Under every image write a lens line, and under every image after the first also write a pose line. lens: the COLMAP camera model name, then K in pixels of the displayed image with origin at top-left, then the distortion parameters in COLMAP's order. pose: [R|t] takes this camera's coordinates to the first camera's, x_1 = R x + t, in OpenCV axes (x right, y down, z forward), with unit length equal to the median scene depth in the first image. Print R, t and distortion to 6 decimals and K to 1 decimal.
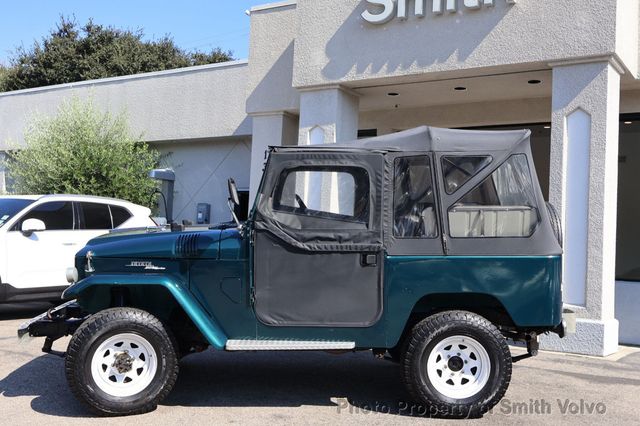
lens RADIAL K [[736.3, 0, 320.0], [0, 736.3, 213.0], [0, 0, 1]] dist [0.001998, -0.002873]
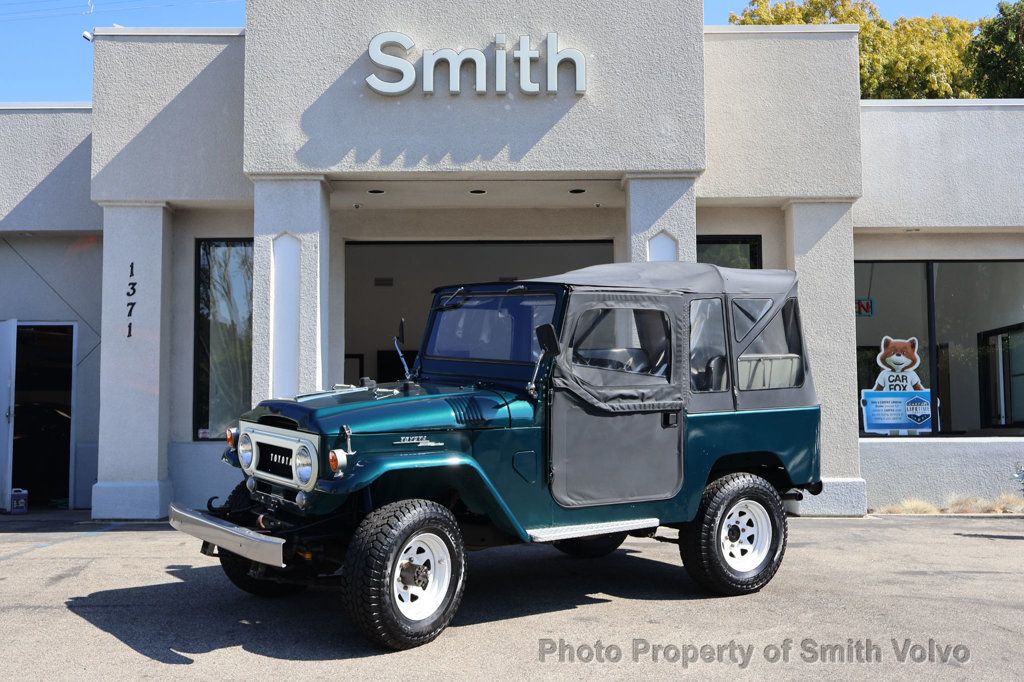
lens RADIAL K [[1206.0, 0, 512.0], [0, 1206.0, 341.0], [0, 0, 1]] dist [0.013528, 0.001445]
pose [[0.834111, -0.008283, 0.551534, -0.836937], [0.013038, 0.999904, -0.004701, -0.022852], [-0.551442, 0.011112, 0.834139, -0.062979]]
